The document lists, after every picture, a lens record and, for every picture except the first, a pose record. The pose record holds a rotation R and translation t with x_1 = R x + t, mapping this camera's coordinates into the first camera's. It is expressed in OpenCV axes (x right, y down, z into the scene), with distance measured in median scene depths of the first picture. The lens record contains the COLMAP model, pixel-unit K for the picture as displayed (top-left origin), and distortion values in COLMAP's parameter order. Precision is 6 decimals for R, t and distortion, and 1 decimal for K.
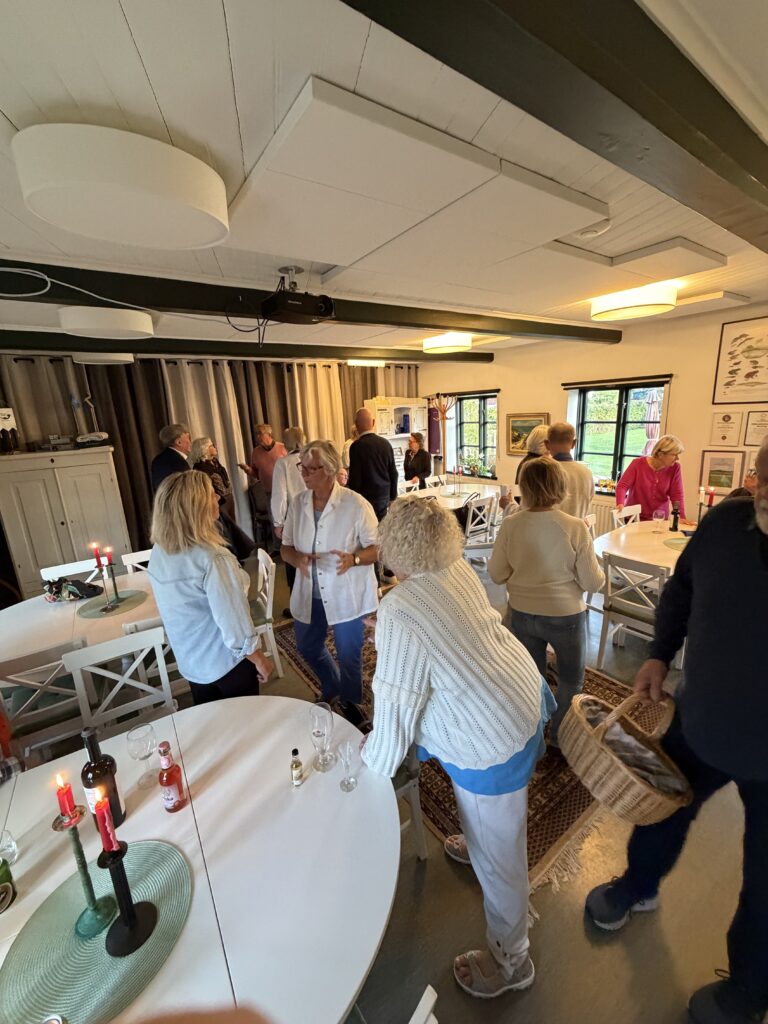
lens RADIAL K [[410.1, 0, 384.0], [0, 410.1, 512.0], [0, 0, 1]] dist [-0.000331, -0.000043]
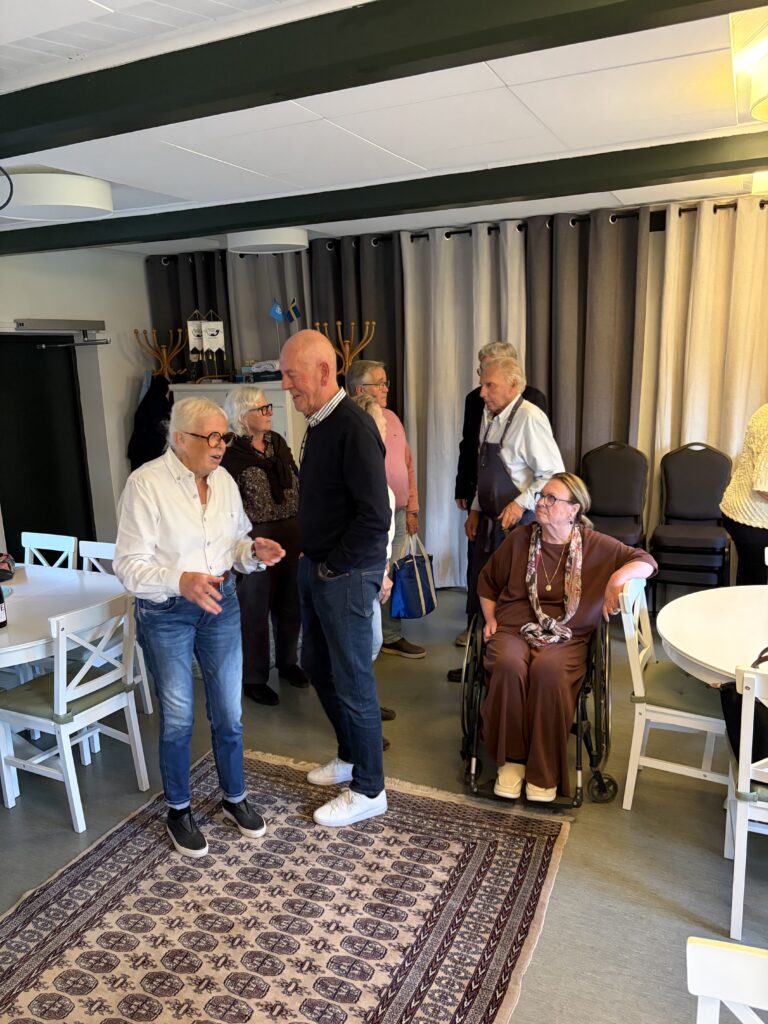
lens RADIAL K [[774.8, 0, 373.8], [0, 774.8, 521.0], [0, 0, 1]] dist [0.060475, -0.065328]
pose [[0.491706, 0.220141, -0.842474, 0.520575], [-0.202704, 0.969873, 0.135123, -0.147300], [0.846839, 0.104332, 0.521516, 0.524007]]
